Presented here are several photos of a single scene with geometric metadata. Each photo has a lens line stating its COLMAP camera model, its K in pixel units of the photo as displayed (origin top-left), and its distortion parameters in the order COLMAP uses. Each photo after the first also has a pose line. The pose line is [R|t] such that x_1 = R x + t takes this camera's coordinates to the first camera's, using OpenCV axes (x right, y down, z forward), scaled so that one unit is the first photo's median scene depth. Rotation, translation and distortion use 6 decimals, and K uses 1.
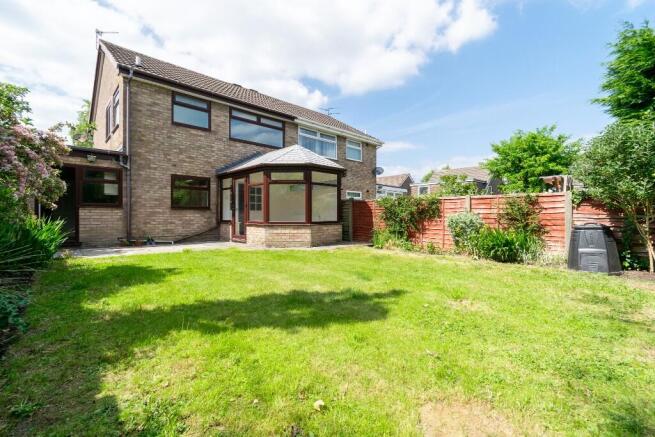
lens RADIAL K [[292.1, 0, 331.6], [0, 292.1, 218.5], [0, 0, 1]] dist [0.021973, 0.000116]
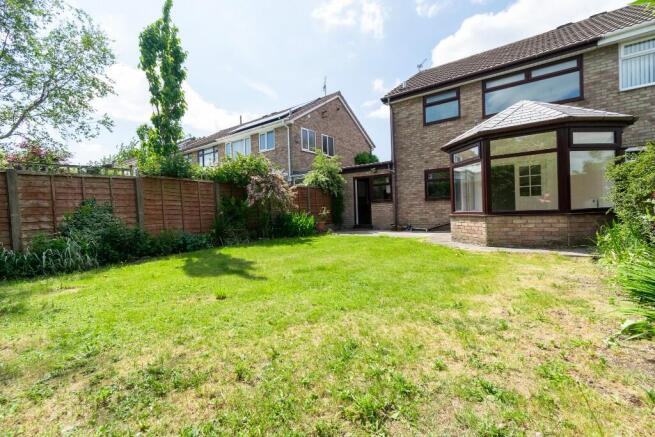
lens RADIAL K [[292.1, 0, 331.4], [0, 292.1, 216.3], [0, 0, 1]] dist [0.021973, 0.000116]
pose [[0.196076, 0.009937, -0.980538, 0.500989], [0.028175, 0.999479, 0.015763, 0.000050], [0.980184, -0.030718, 0.195693, 0.419602]]
